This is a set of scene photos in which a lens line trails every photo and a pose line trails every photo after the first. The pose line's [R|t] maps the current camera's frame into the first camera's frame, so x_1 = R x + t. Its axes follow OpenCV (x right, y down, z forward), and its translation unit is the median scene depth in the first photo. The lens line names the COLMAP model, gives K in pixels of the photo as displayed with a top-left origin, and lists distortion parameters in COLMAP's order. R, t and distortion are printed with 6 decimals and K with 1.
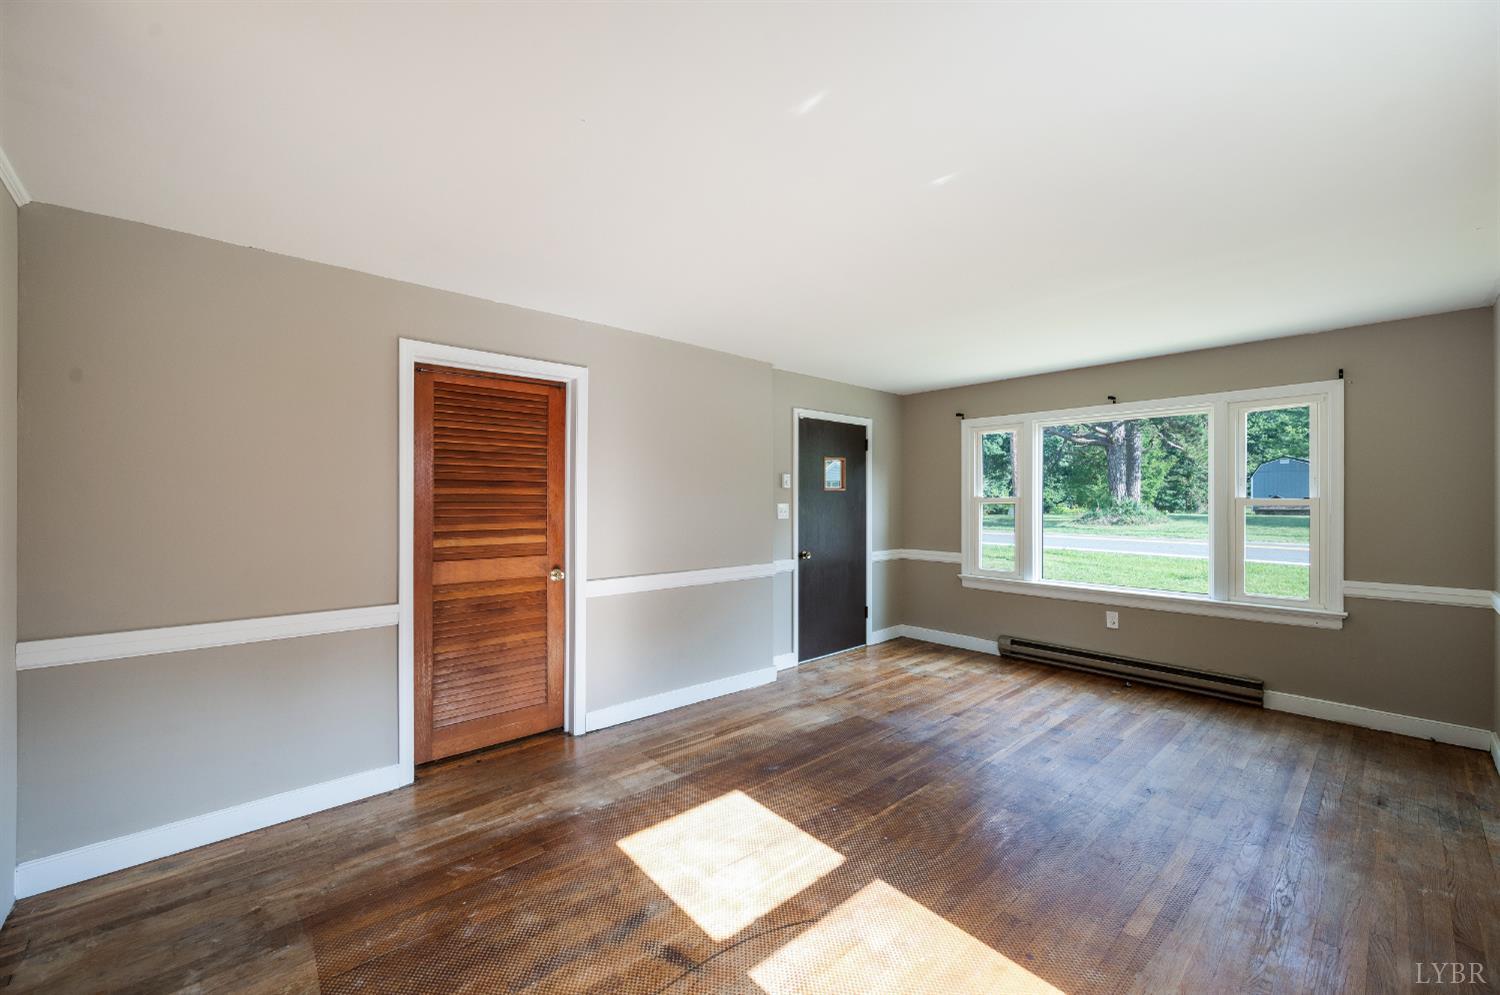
lens RADIAL K [[596.6, 0, 750.0], [0, 596.6, 497.5], [0, 0, 1]] dist [0.000403, -0.000241]
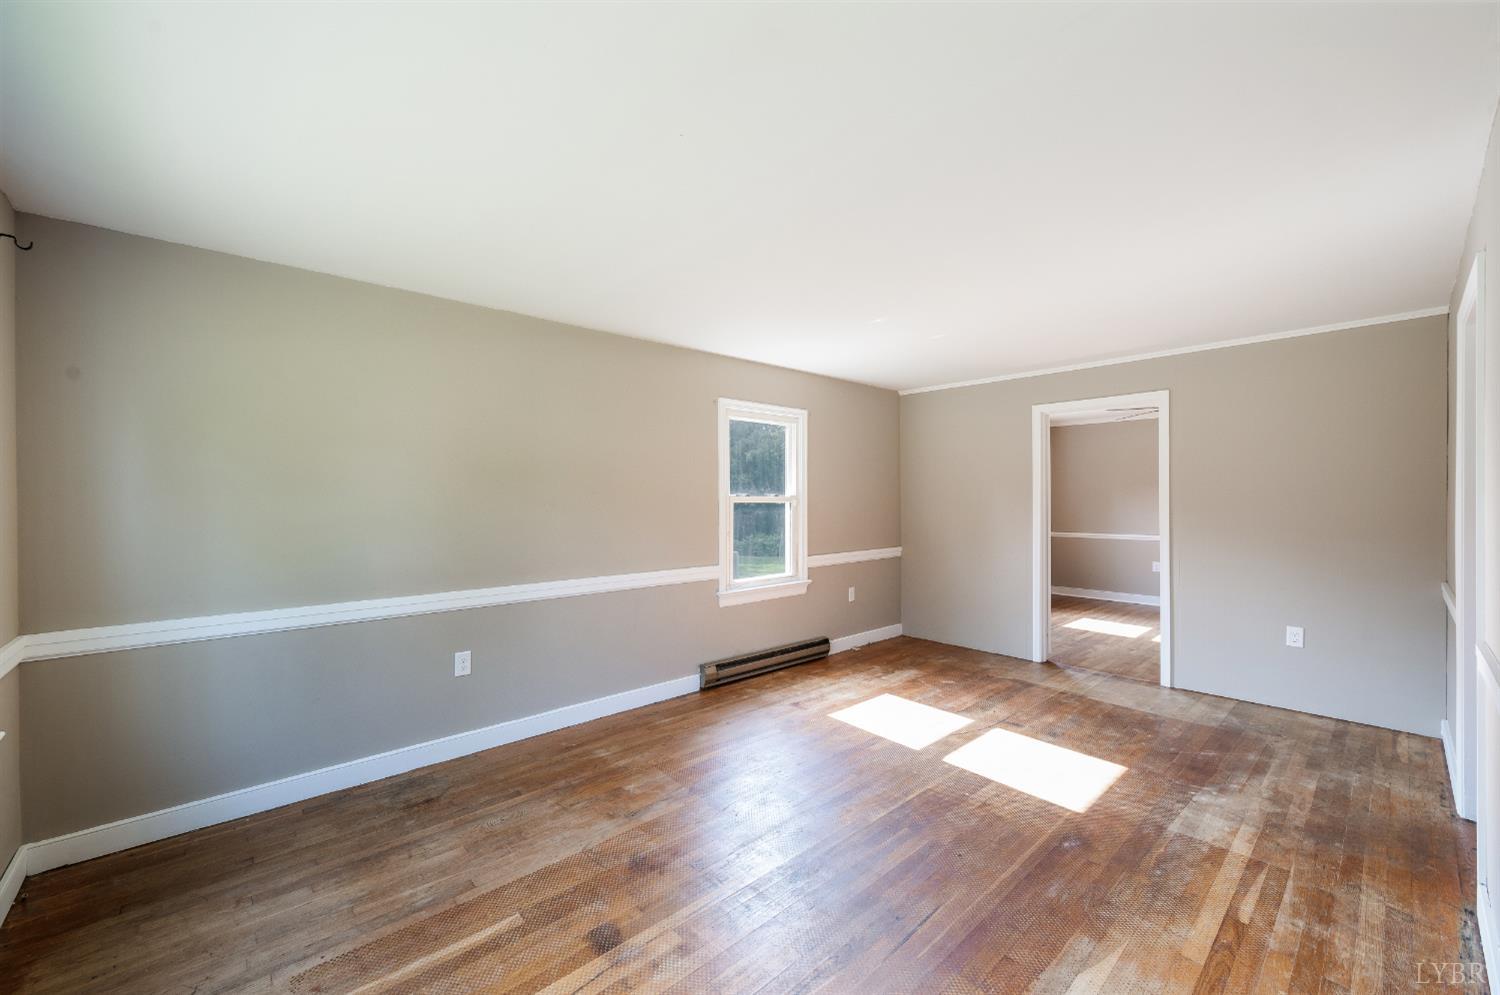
lens RADIAL K [[596.6, 0, 750.0], [0, 596.6, 497.5], [0, 0, 1]] dist [0.000403, -0.000241]
pose [[-0.999988, 0.004748, -0.000703, 0.502347], [0.004751, 0.999983, -0.003424, 0.006343], [0.000687, -0.003427, -0.999994, 1.976143]]
